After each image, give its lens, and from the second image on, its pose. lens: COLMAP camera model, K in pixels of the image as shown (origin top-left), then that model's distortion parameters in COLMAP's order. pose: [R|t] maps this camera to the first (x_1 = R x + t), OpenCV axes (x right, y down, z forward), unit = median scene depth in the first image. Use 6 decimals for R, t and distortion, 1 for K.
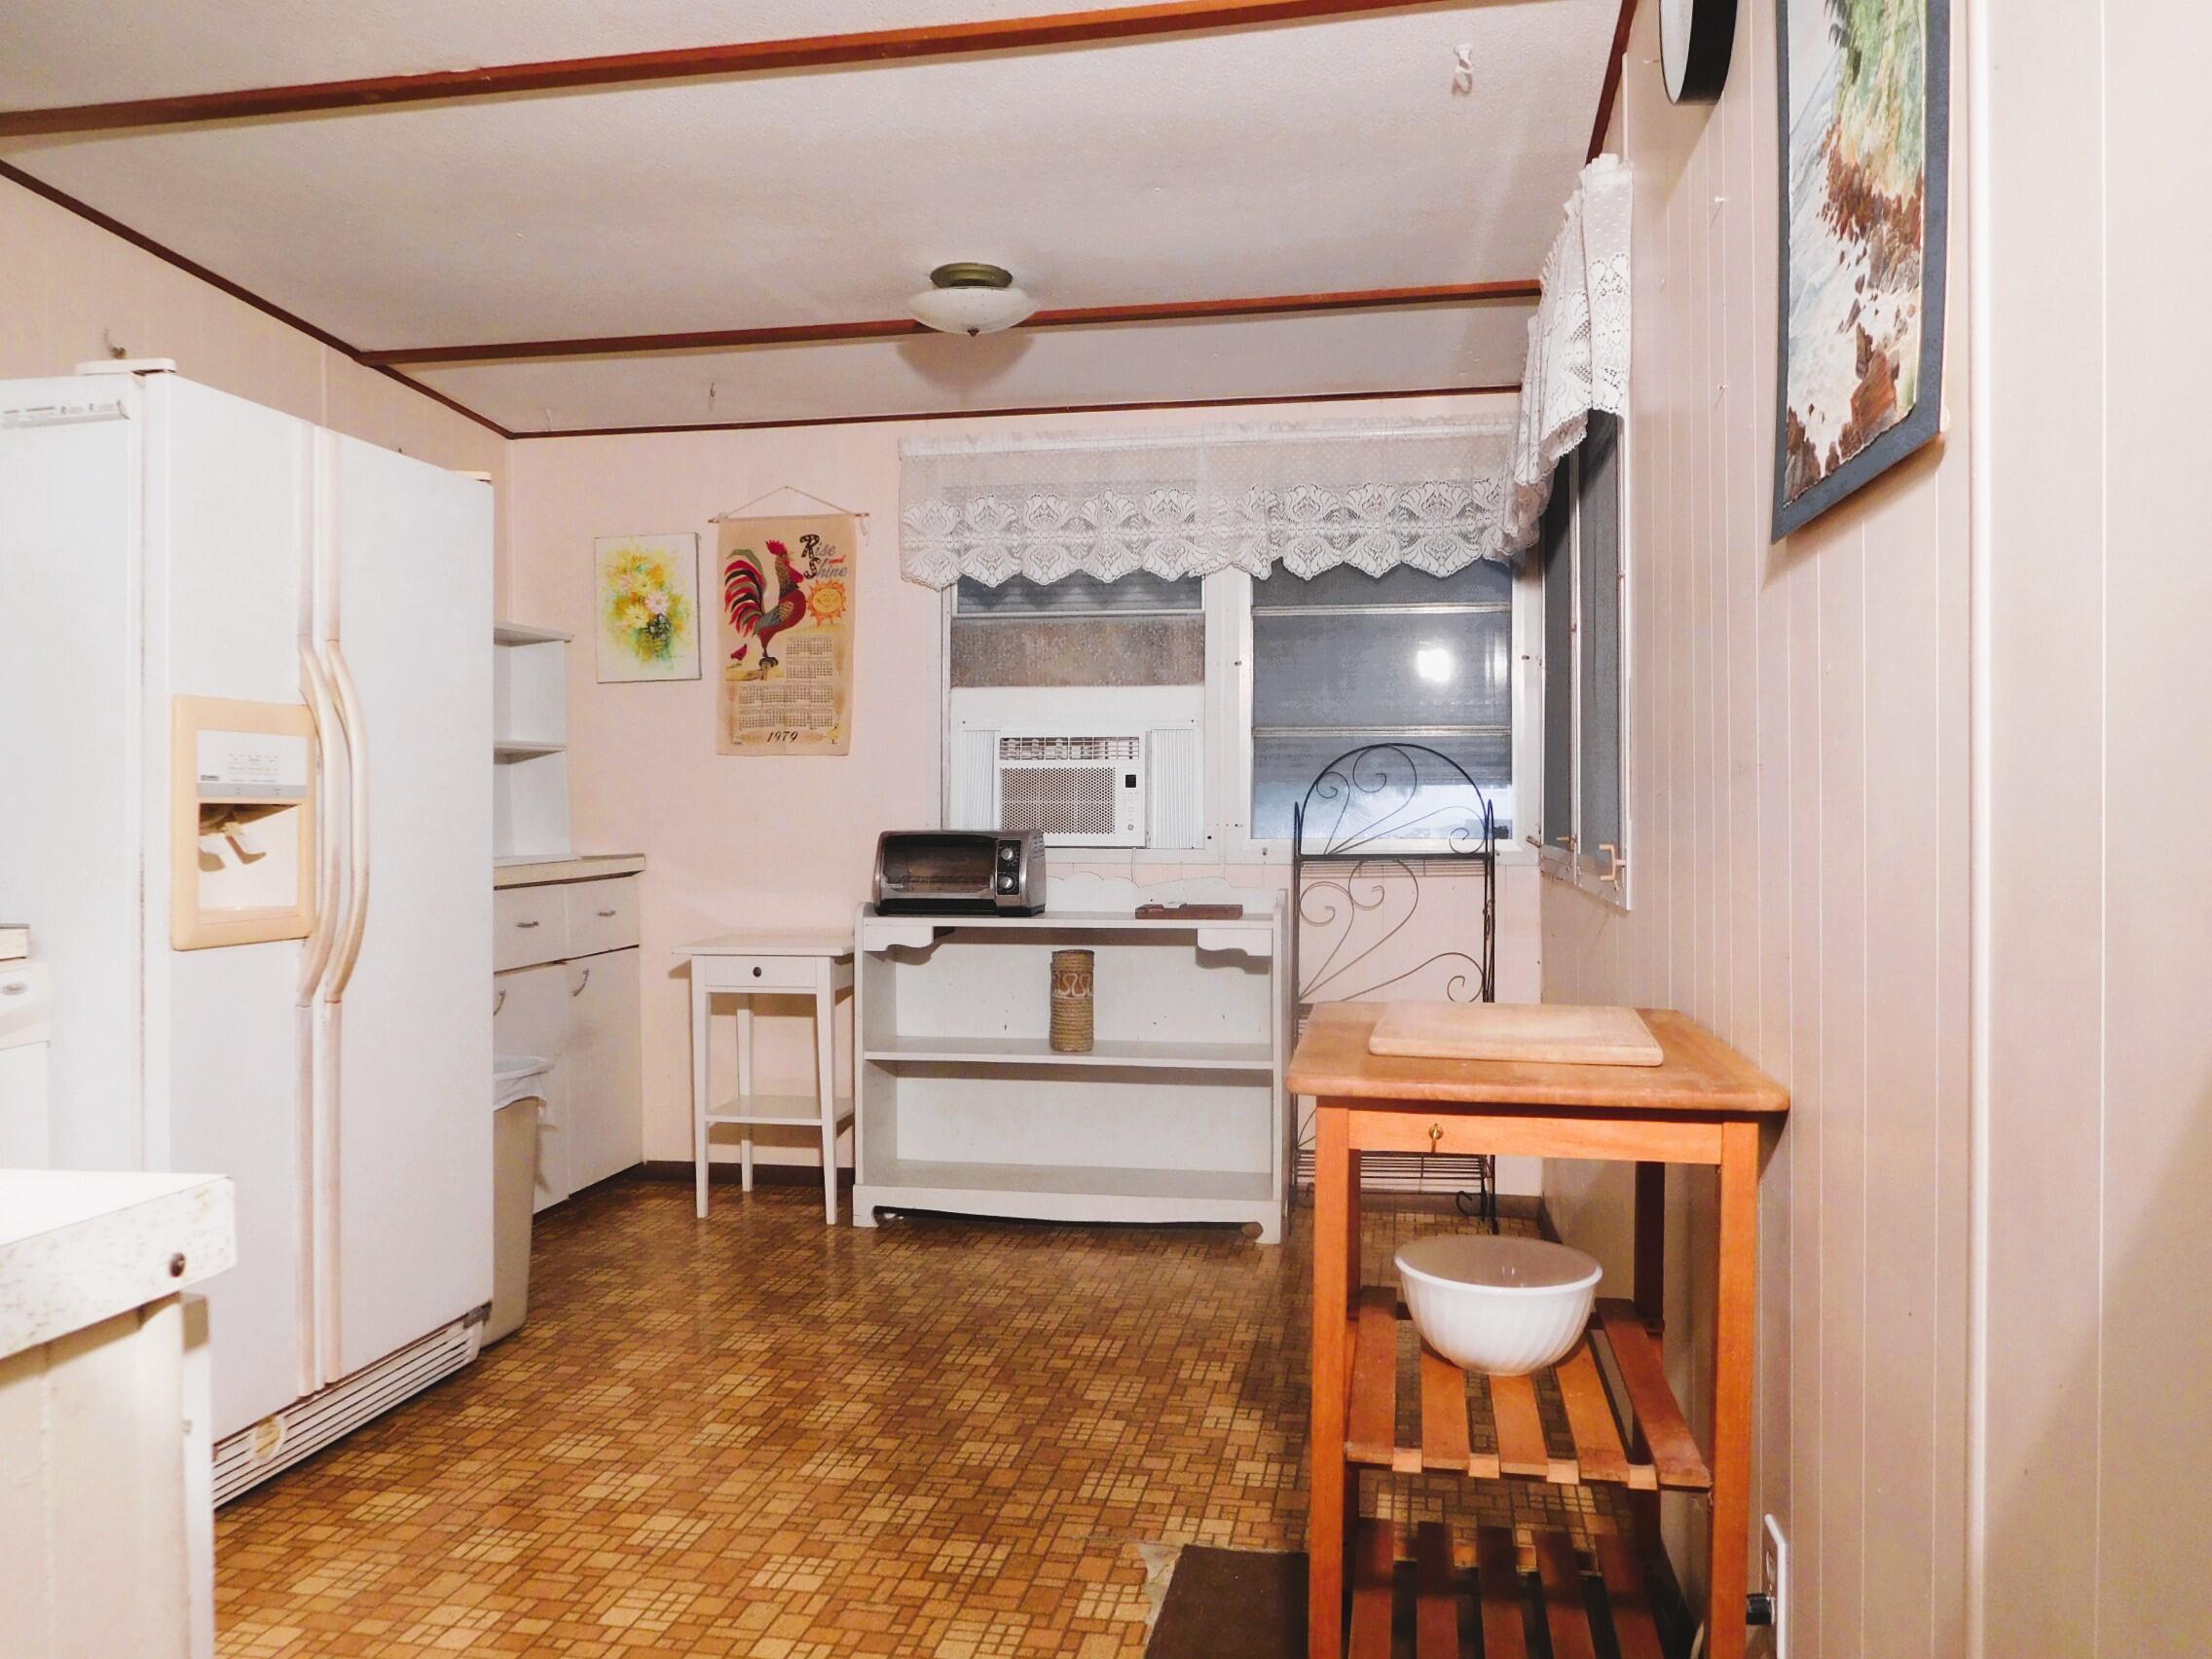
lens RADIAL K [[1671.4, 0, 1105.8], [0, 1671.4, 831.6], [0, 0, 1]] dist [-0.012993, 0.006239]
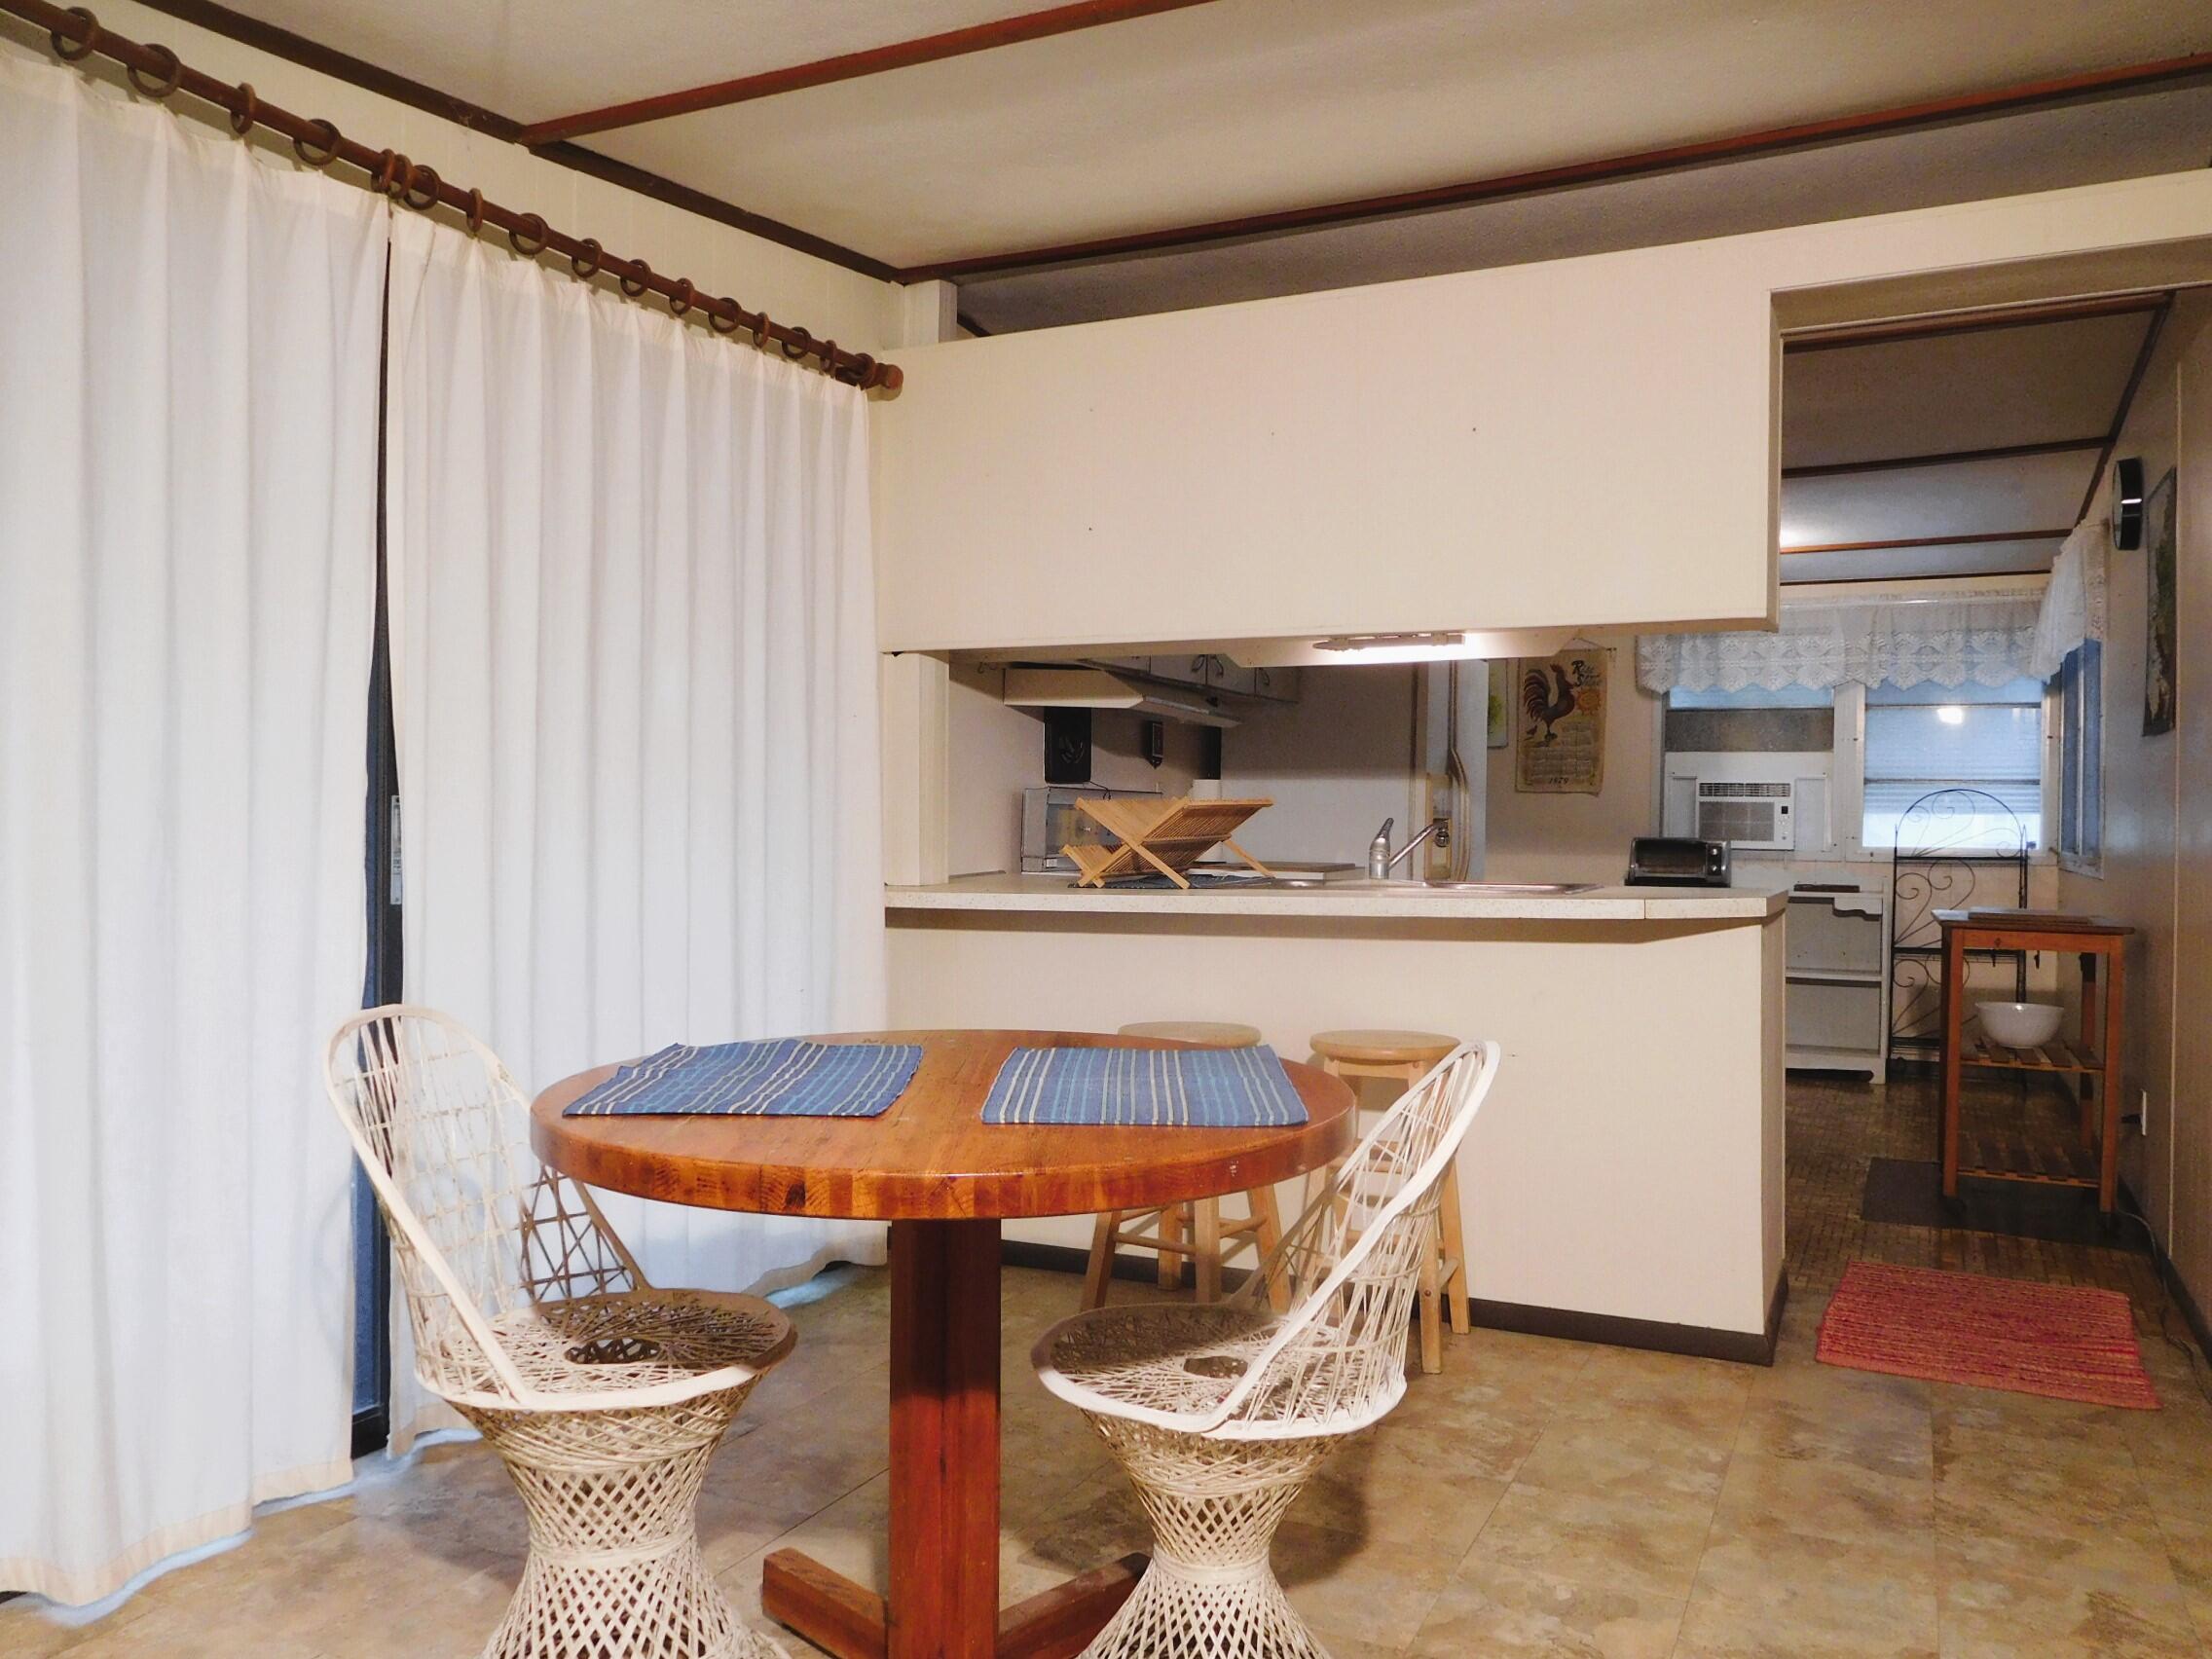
lens RADIAL K [[1671.4, 0, 1102.8], [0, 1671.4, 822.5], [0, 0, 1]] dist [-0.012993, 0.006239]
pose [[0.960047, 0.013585, -0.279510, -0.168393], [-0.017482, 0.999782, -0.011456, 0.012864], [0.279294, 0.015885, 0.960074, -0.762232]]
